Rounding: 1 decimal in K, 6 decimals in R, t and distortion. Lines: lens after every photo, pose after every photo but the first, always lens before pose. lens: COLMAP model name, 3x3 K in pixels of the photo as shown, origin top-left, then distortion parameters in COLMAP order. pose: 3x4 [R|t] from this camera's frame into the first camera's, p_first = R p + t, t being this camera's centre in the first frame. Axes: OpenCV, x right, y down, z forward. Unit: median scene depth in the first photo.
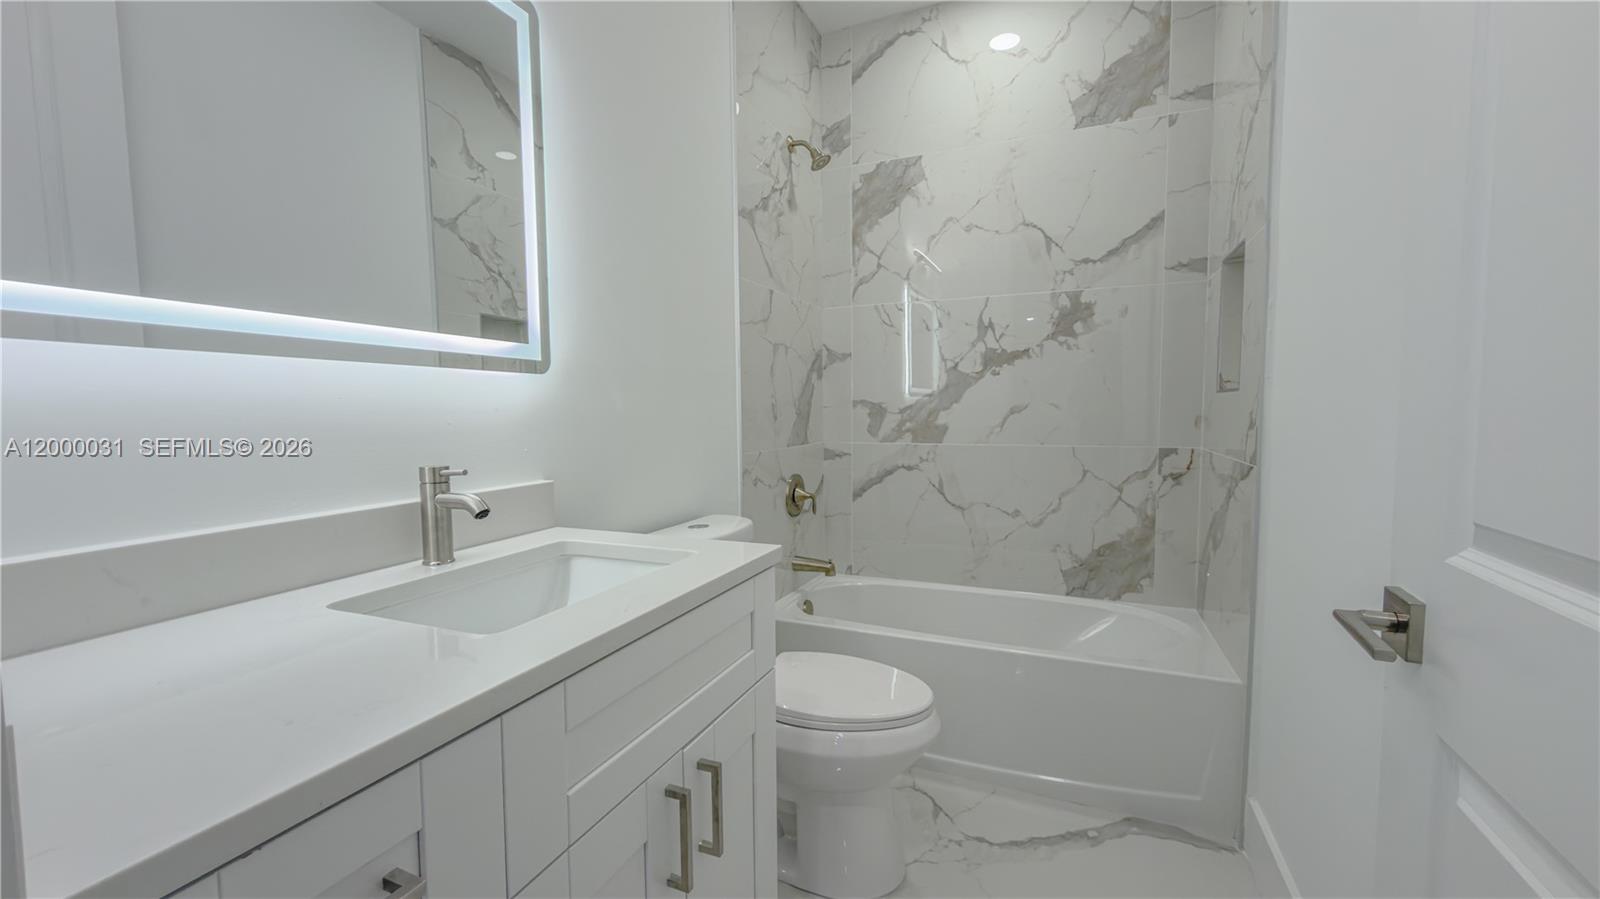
lens RADIAL K [[637.7, 0, 803.7], [0, 637.7, 449.8], [0, 0, 1]] dist [-0.000087, -0.000392]
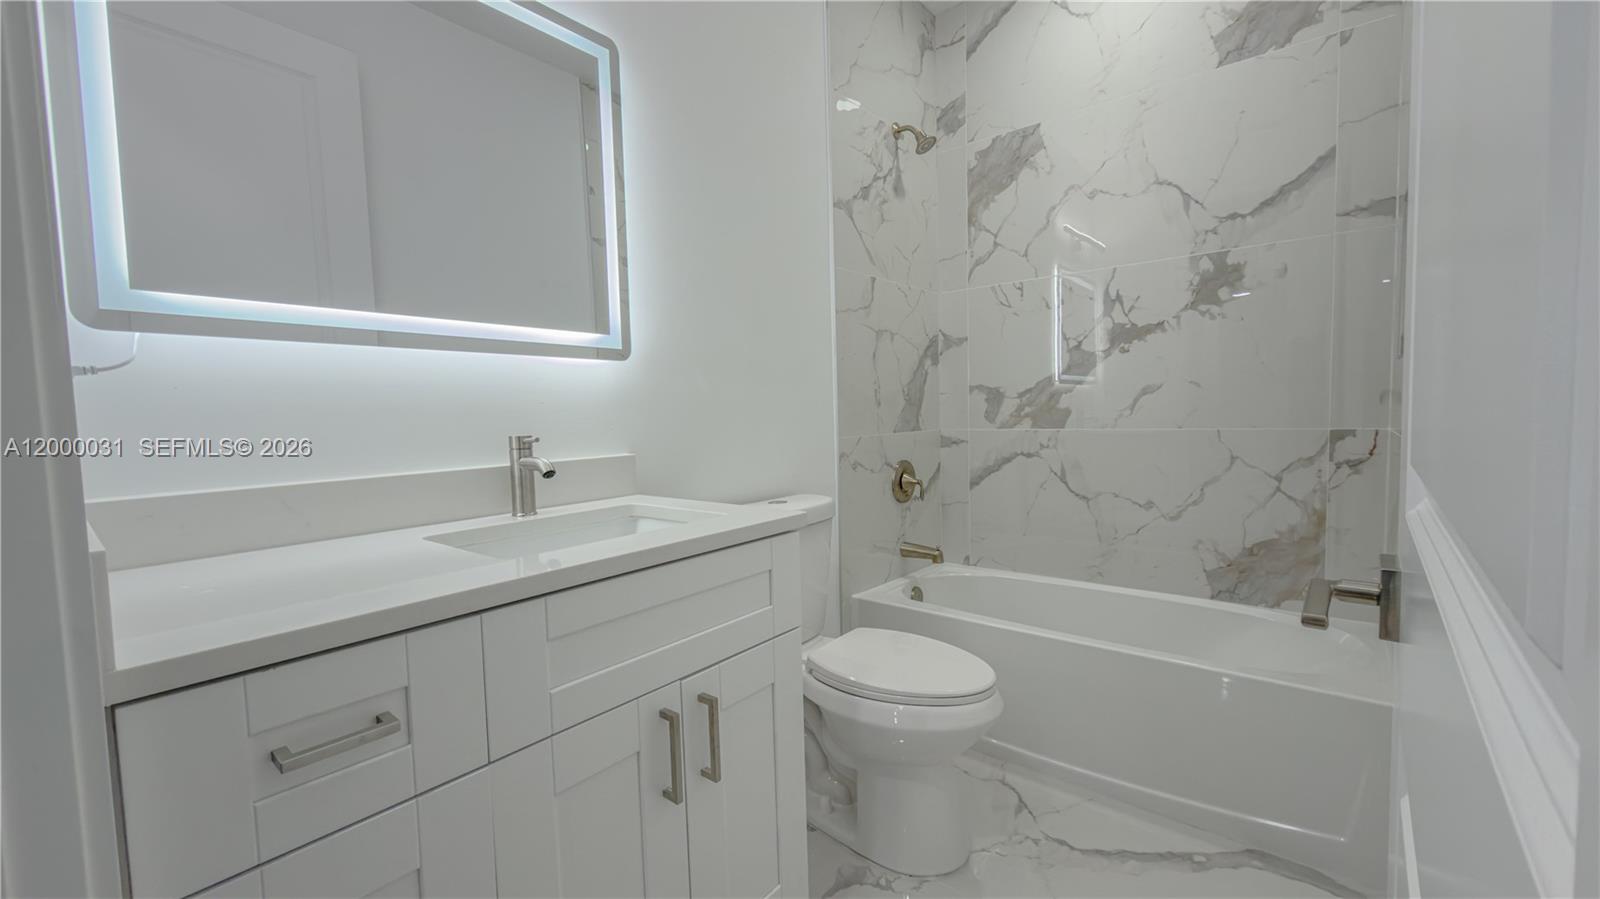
lens RADIAL K [[637.2, 0, 796.8], [0, 637.2, 451.1], [0, 0, 1]] dist [-0.000241, -0.000574]
pose [[0.958292, 0.001019, -0.285791, 0.118737], [-0.000290, 0.999997, 0.002592, 0.022609], [0.285792, -0.002401, 0.958289, -0.006820]]
